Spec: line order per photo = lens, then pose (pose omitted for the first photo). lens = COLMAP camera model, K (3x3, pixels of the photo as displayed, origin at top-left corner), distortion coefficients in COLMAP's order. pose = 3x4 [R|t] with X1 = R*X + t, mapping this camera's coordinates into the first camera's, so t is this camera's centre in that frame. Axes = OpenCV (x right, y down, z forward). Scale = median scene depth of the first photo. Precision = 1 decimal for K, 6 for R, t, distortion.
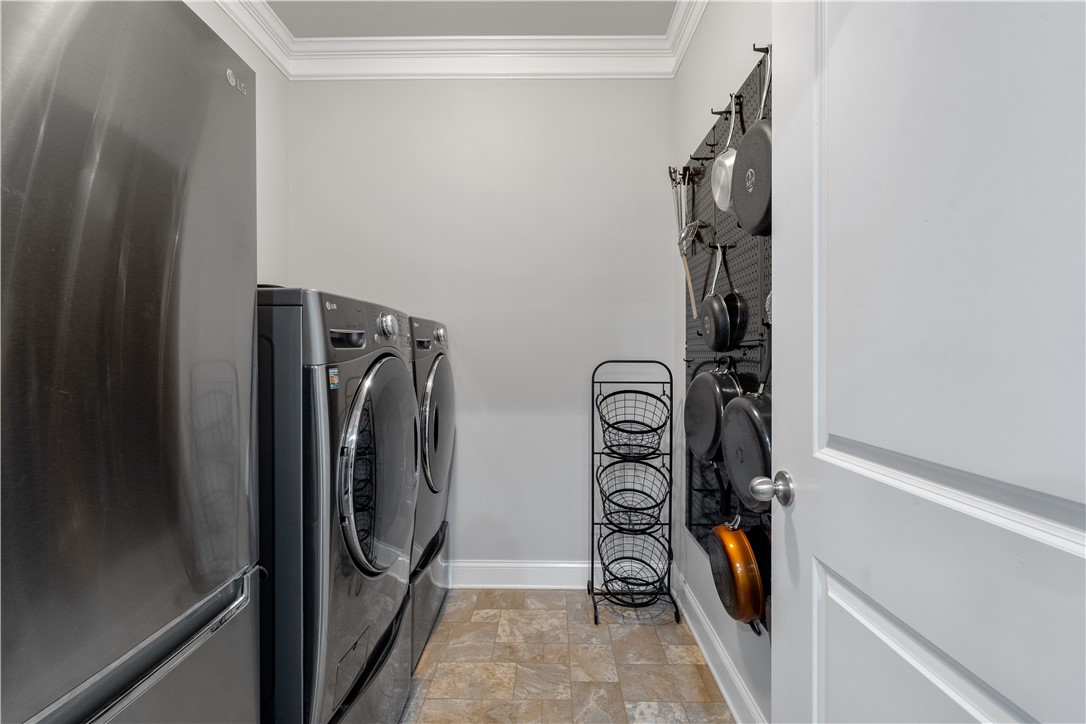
lens RADIAL K [[498.0, 0, 523.1], [0, 498.0, 364.2], [0, 0, 1]] dist [-0.000357, -0.000673]
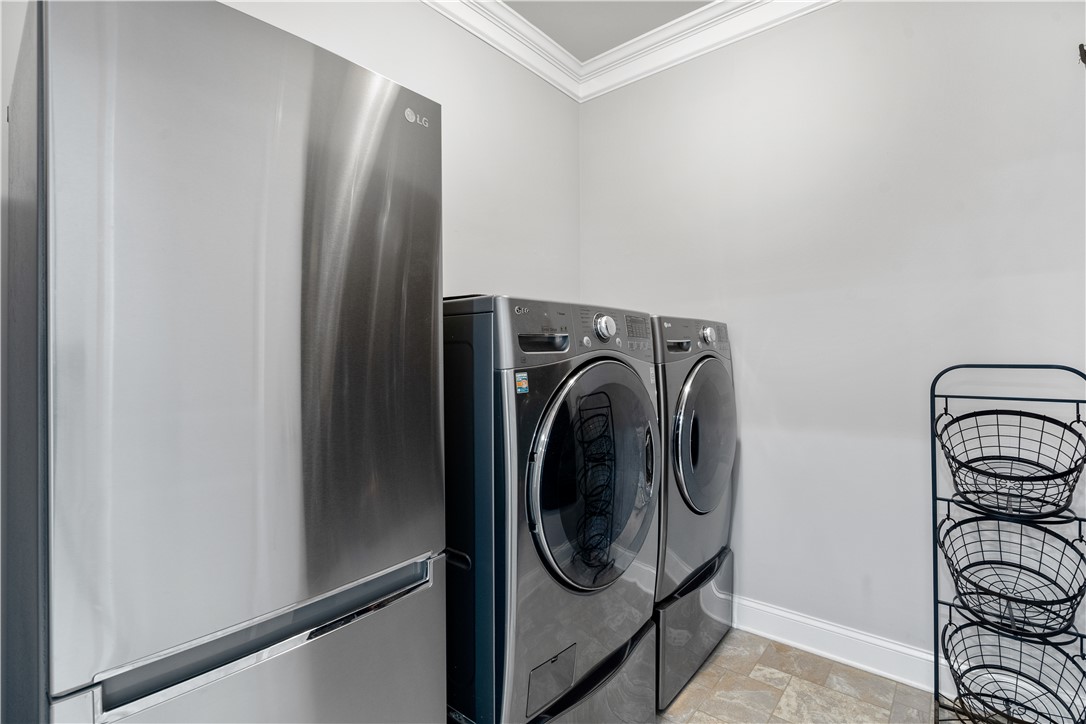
lens RADIAL K [[498.0, 0, 543.0], [0, 498.0, 355.4], [0, 0, 1]] dist [-0.000357, -0.000673]
pose [[0.791306, -0.007150, -0.611379, 0.135138], [-0.005652, 0.999803, -0.019008, -0.003793], [0.611395, 0.018497, 0.791110, 0.117428]]
